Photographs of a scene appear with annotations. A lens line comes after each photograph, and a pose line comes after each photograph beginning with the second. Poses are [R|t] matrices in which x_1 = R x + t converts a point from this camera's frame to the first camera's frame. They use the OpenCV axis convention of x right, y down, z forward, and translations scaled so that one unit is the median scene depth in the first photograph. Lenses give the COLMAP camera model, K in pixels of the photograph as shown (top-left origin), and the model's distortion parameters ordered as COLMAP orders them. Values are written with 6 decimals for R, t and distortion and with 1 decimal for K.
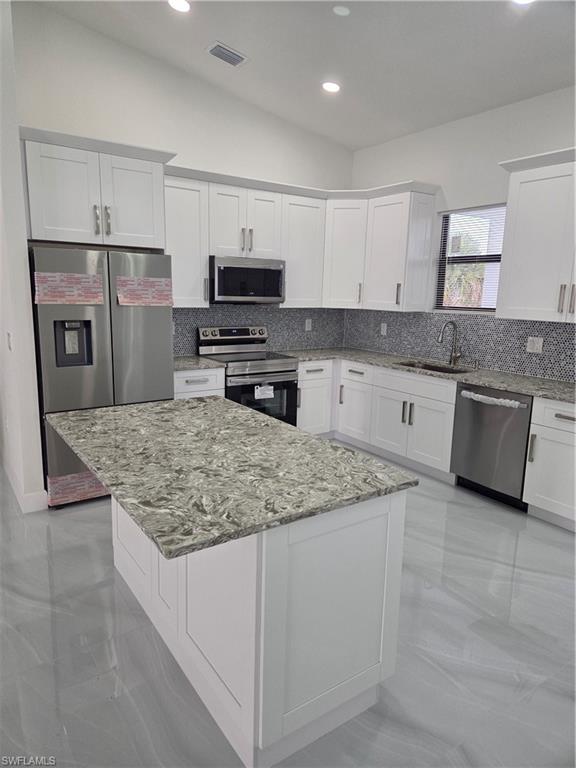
lens RADIAL K [[521.2, 0, 284.9], [0, 521.2, 382.2], [0, 0, 1]] dist [0.078865, -0.016914]
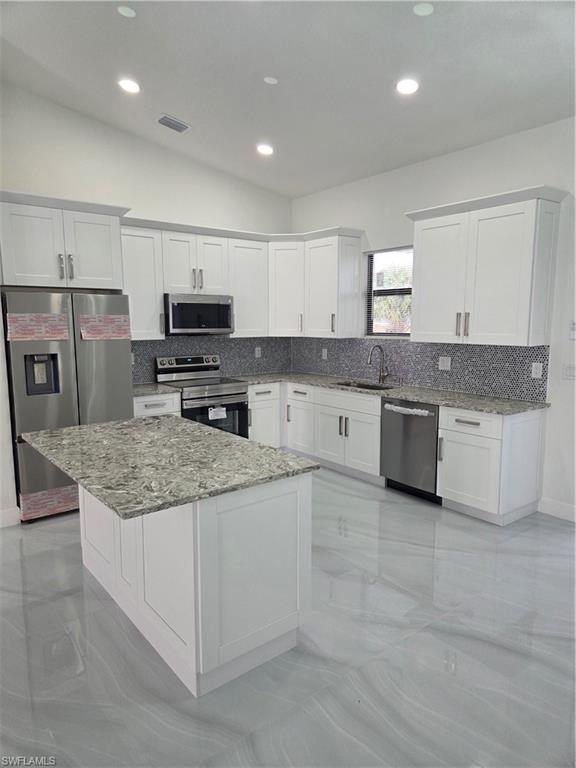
lens RADIAL K [[521.2, 0, 283.7], [0, 521.2, 386.7], [0, 0, 1]] dist [0.078865, -0.016914]
pose [[0.997565, -0.034989, 0.060325, 0.045133], [0.037769, 0.998247, -0.045568, 0.022732], [-0.058625, 0.047735, 0.997138, -0.153000]]
